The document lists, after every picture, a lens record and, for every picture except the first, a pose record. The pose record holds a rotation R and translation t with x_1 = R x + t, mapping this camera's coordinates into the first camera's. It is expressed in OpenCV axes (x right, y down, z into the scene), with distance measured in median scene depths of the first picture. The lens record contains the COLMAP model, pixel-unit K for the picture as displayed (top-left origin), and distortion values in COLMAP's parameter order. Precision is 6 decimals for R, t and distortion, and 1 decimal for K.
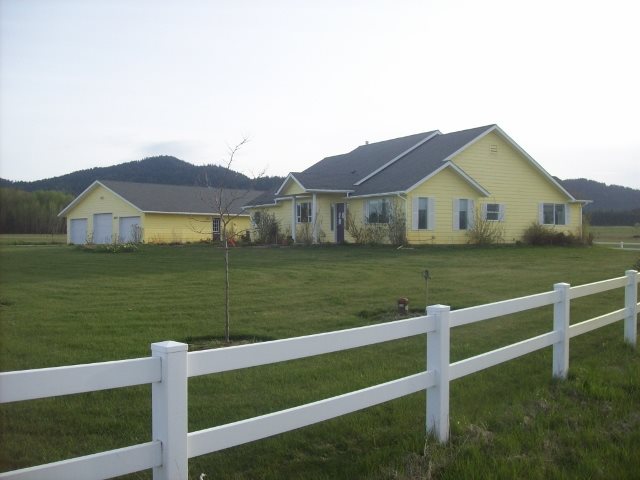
lens RADIAL K [[676.5, 0, 320.0], [0, 676.5, 240.0], [0, 0, 1]] dist [-0.190516, 0.173933]
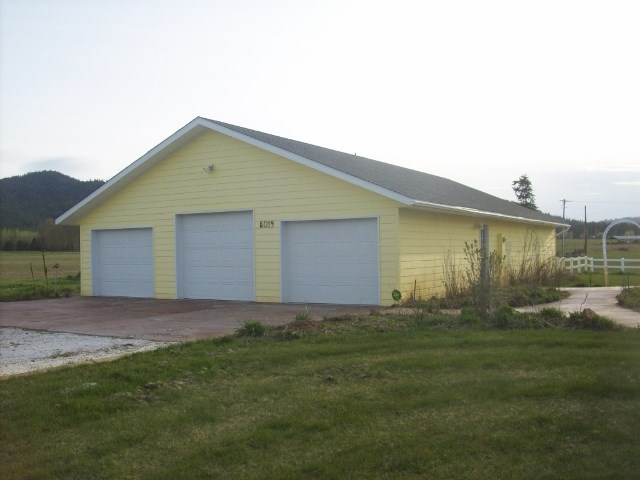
lens RADIAL K [[676.5, 0, 320.0], [0, 676.5, 240.0], [0, 0, 1]] dist [-0.190516, 0.173933]
pose [[0.987422, -0.012050, 0.157648, -0.341759], [0.015520, 0.999663, -0.020796, -0.017696], [-0.157344, 0.022981, 0.987276, 0.664804]]
